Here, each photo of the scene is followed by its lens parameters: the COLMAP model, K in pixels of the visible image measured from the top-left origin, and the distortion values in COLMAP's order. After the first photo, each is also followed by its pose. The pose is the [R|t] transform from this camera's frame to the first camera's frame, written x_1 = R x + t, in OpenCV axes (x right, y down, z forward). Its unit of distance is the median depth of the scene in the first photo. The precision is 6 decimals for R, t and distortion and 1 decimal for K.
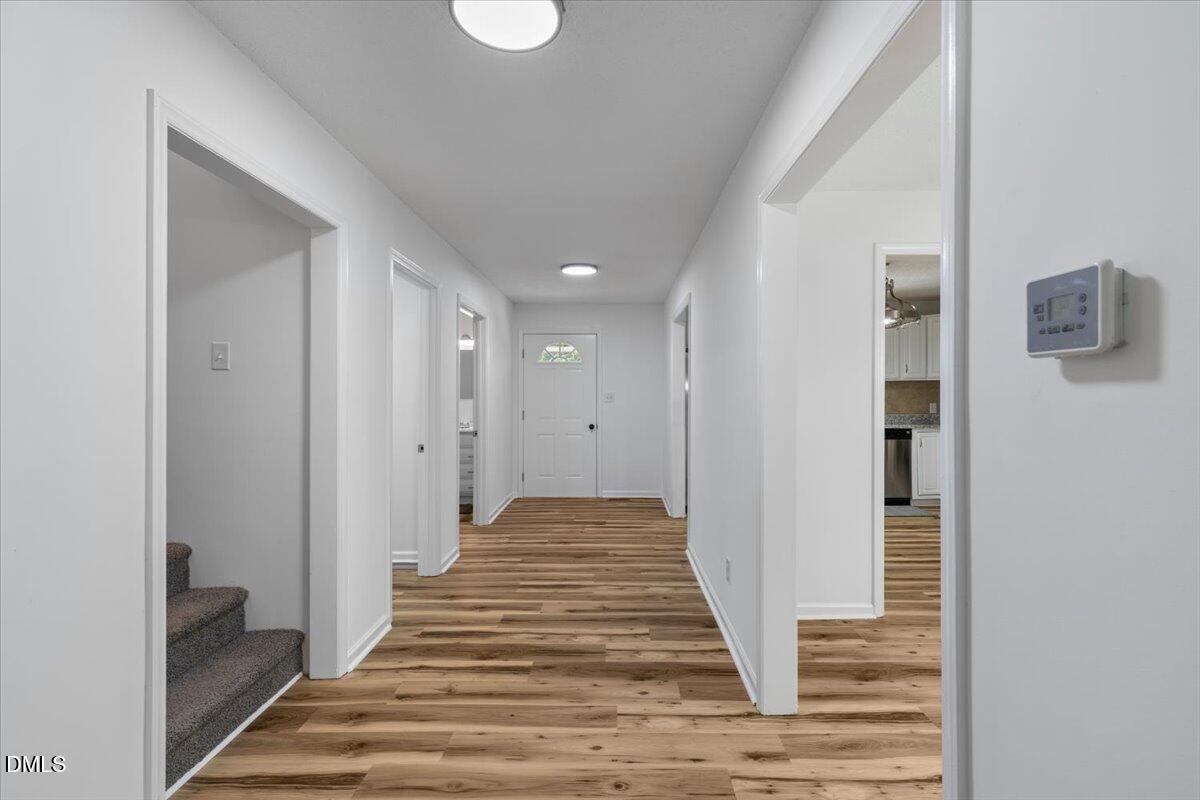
lens RADIAL K [[538.3, 0, 604.0], [0, 538.3, 399.1], [0, 0, 1]] dist [0.002943, -0.001133]
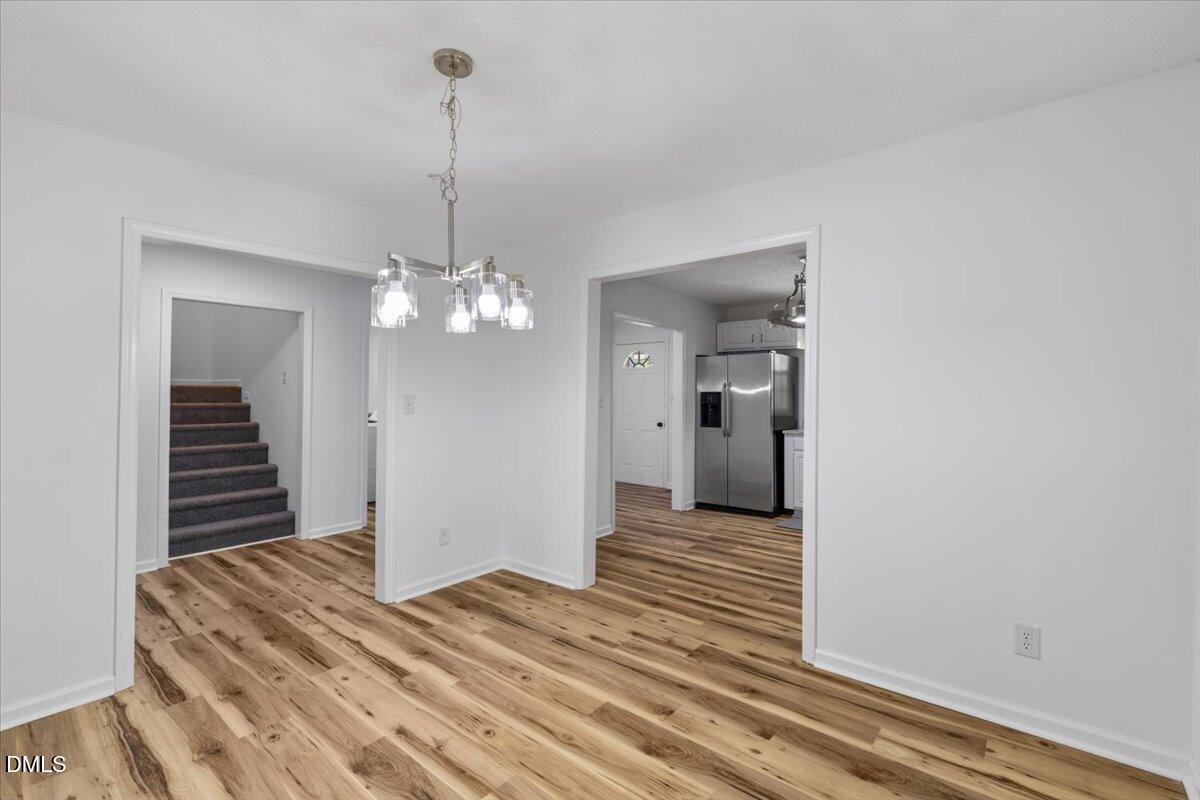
lens RADIAL K [[538.3, 0, 601.9], [0, 538.3, 396.3], [0, 0, 1]] dist [0.002943, -0.001133]
pose [[0.770224, 0.000352, -0.637773, 1.708459], [-0.006227, 0.999956, -0.006969, 0.005370], [0.637743, 0.009339, 0.770193, 0.202791]]
